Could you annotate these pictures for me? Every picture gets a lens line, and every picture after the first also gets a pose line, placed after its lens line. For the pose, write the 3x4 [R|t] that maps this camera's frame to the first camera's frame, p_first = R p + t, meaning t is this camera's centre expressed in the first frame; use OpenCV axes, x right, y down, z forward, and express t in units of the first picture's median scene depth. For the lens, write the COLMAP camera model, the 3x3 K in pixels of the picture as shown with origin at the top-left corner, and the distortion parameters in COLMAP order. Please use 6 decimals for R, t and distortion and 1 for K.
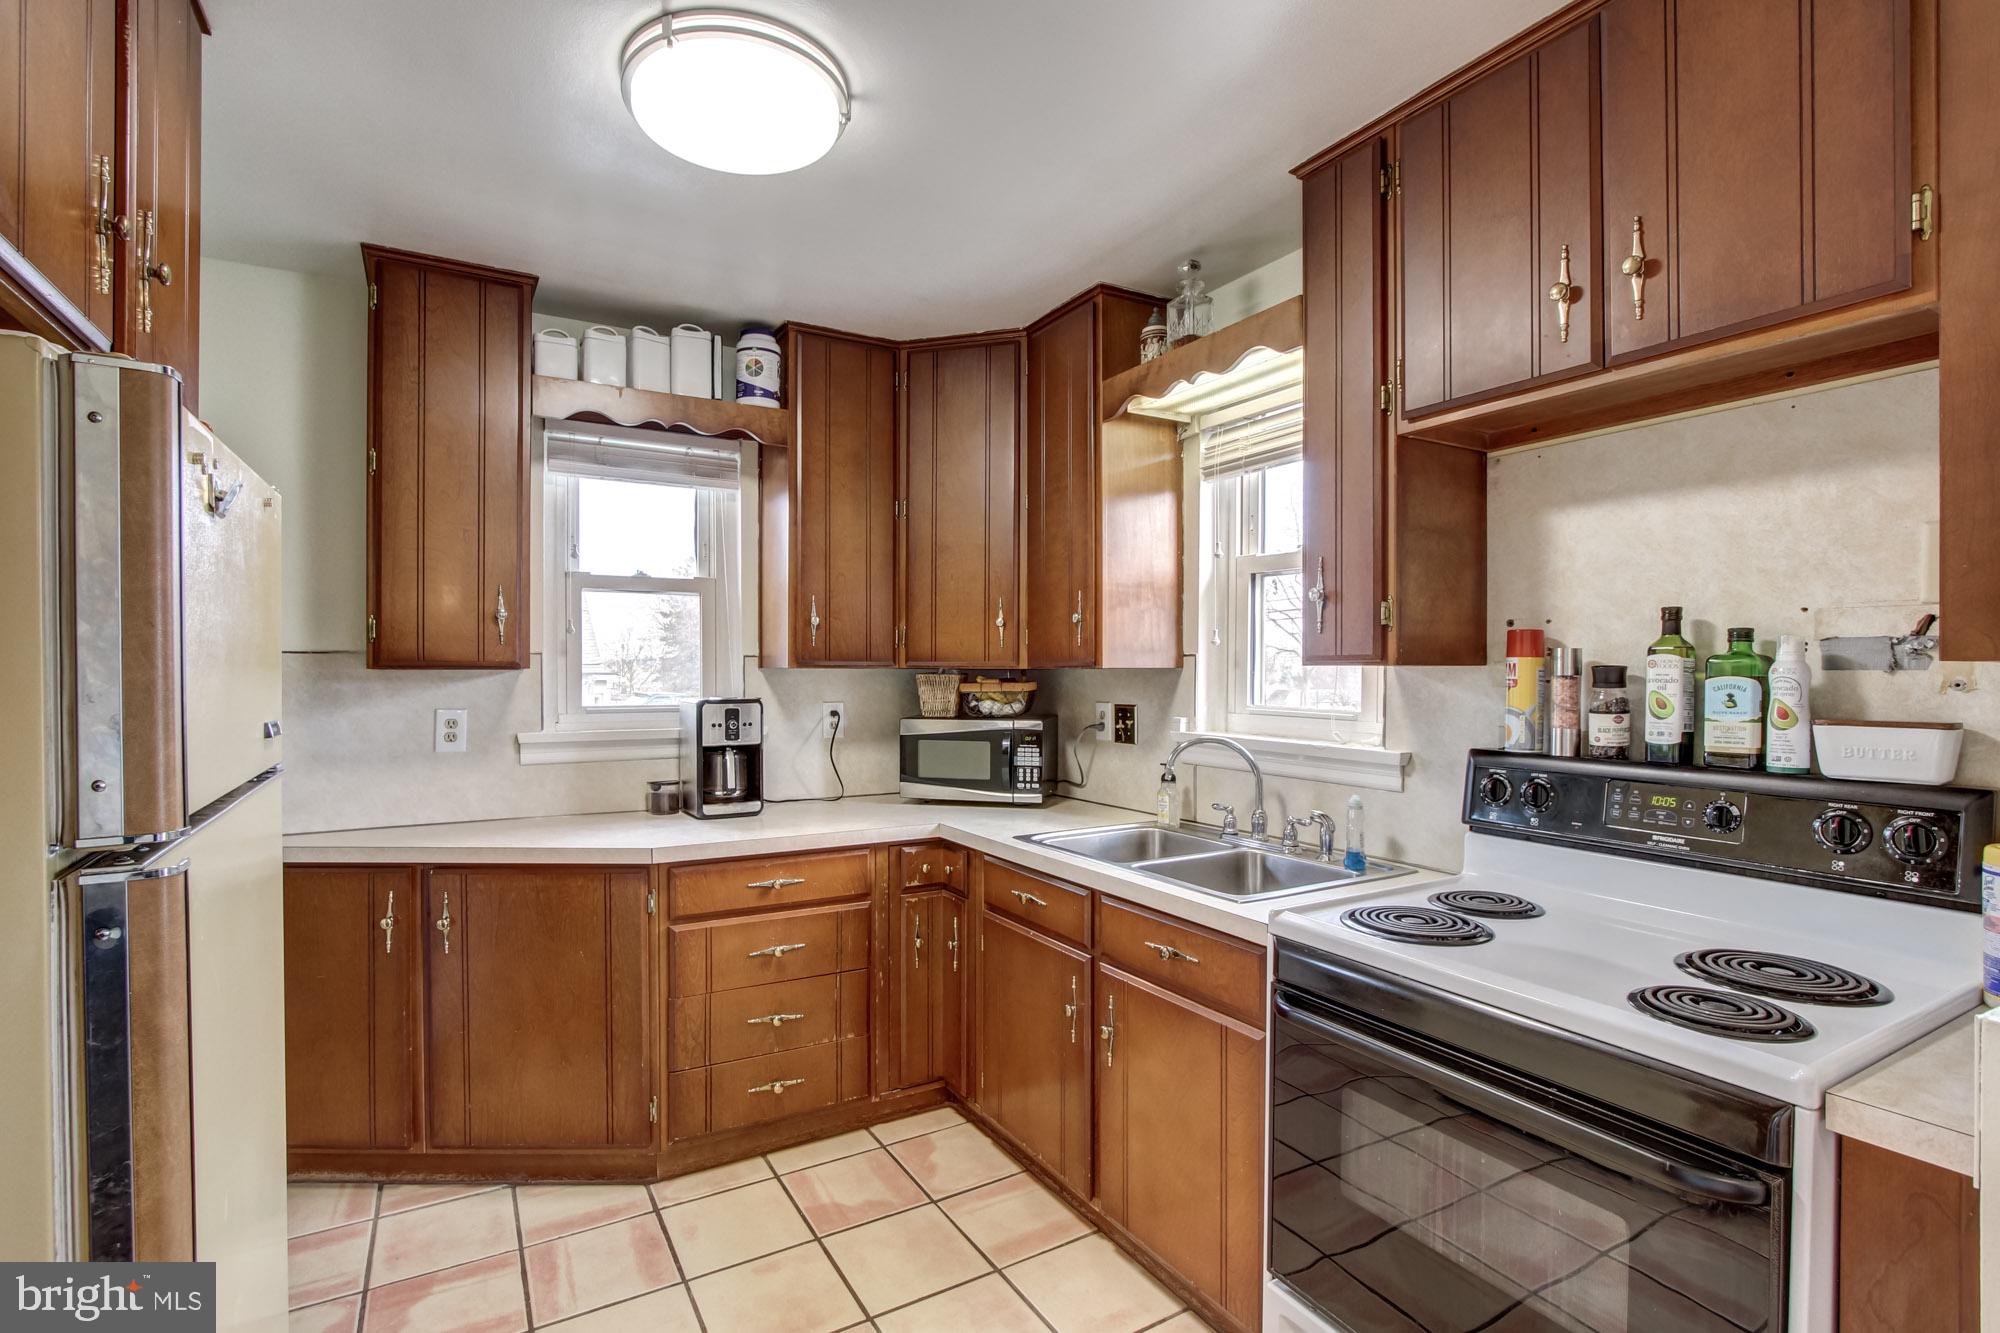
lens RADIAL K [[938.7, 0, 960.9], [0, 938.7, 674.0], [0, 0, 1]] dist [-0.009353, 0.000015]
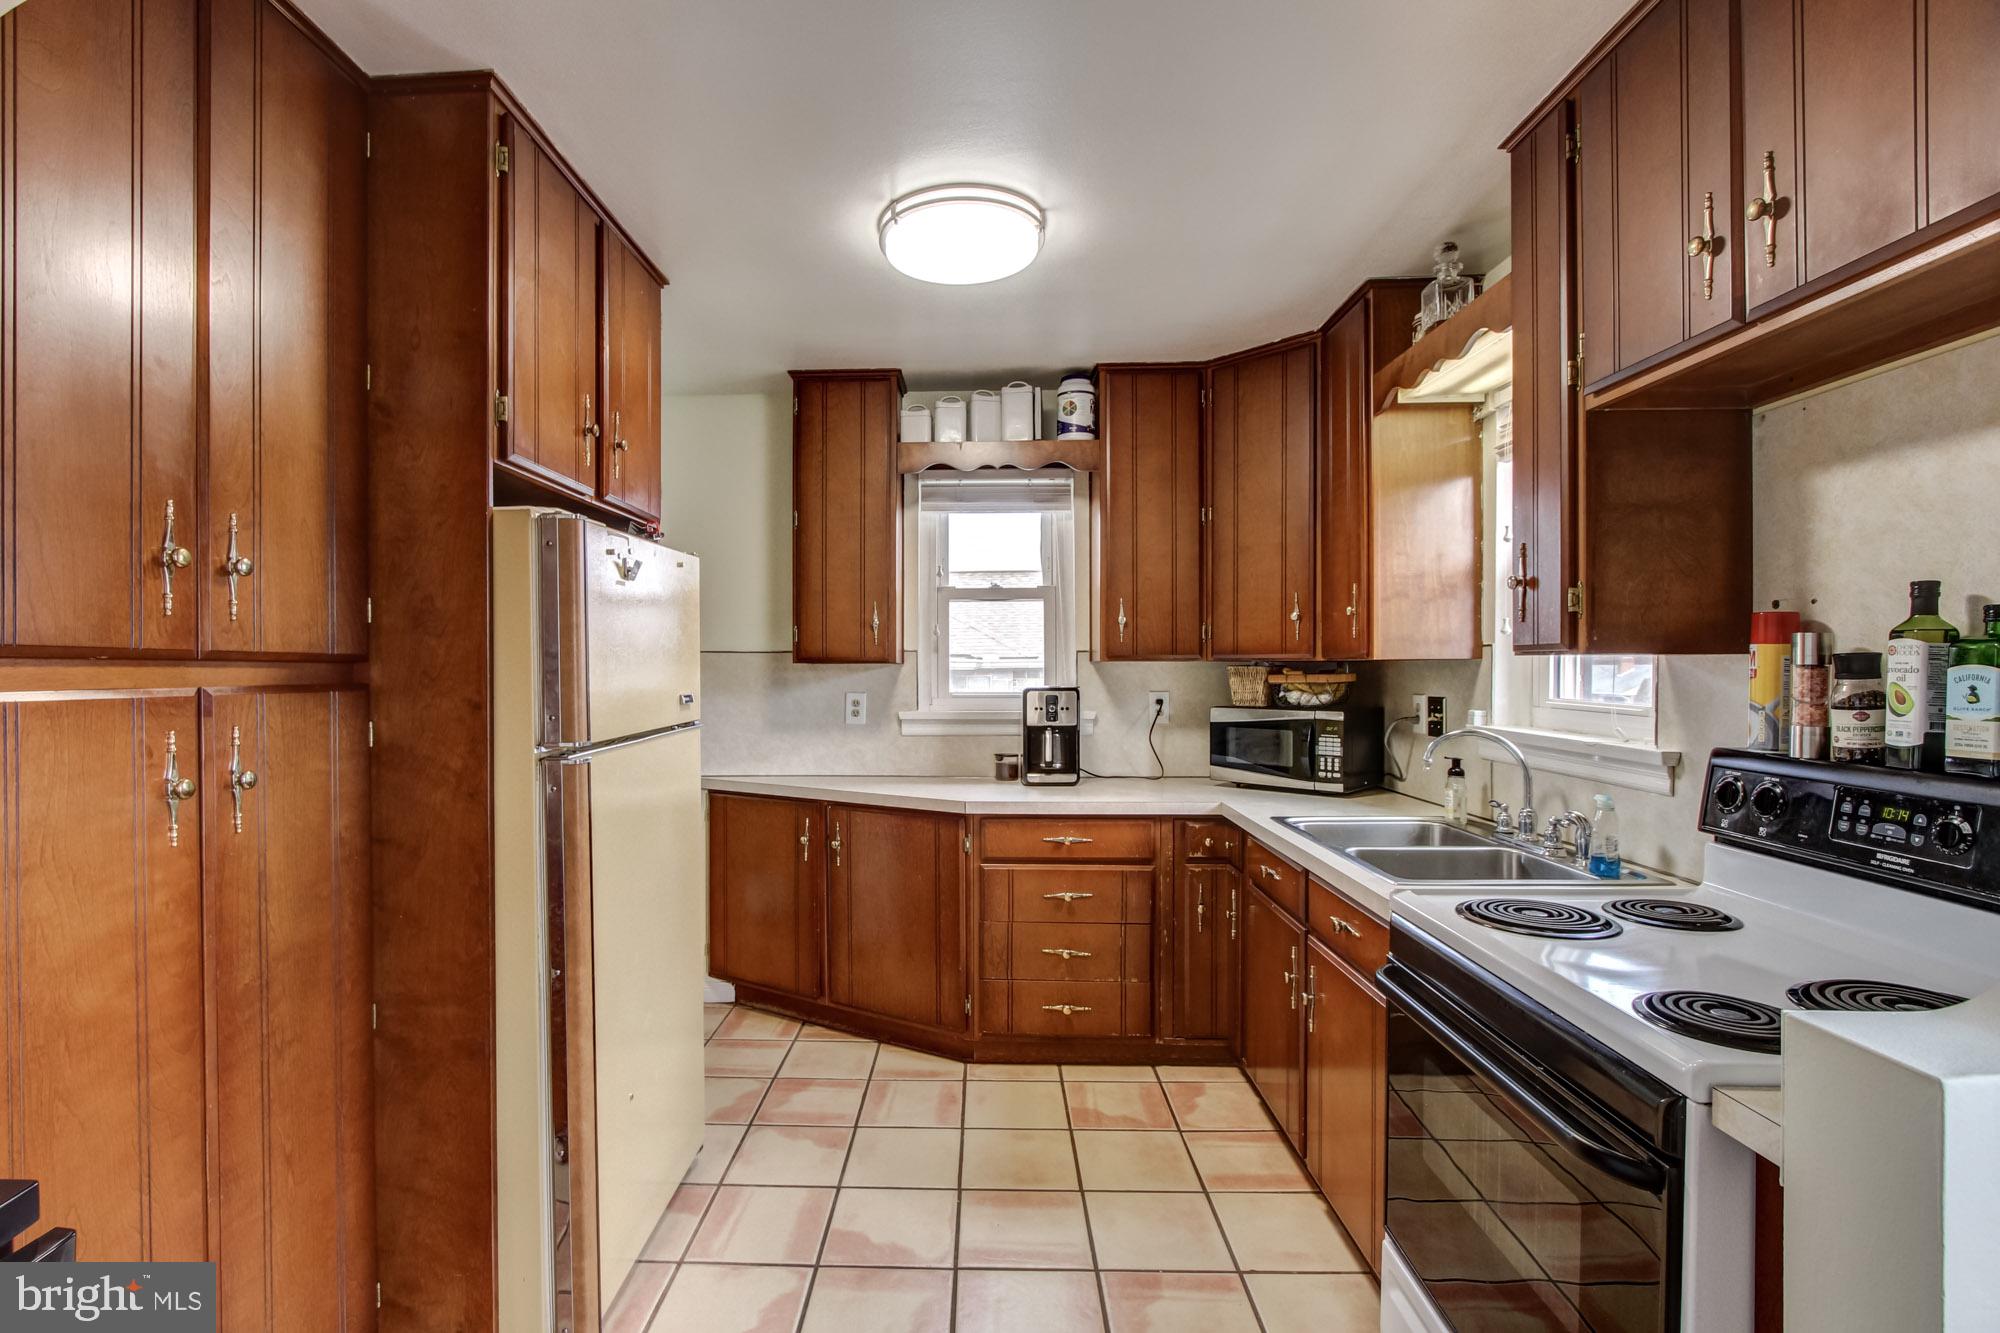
lens RADIAL K [[933.7, 0, 948.2], [0, 933.7, 670.3], [0, 0, 1]] dist [-0.003120, -0.000640]
pose [[0.853388, -0.000114, -0.521277, 0.274764], [0.001372, 0.999997, 0.002026, 0.002530], [0.521275, -0.002444, 0.853385, -0.093848]]
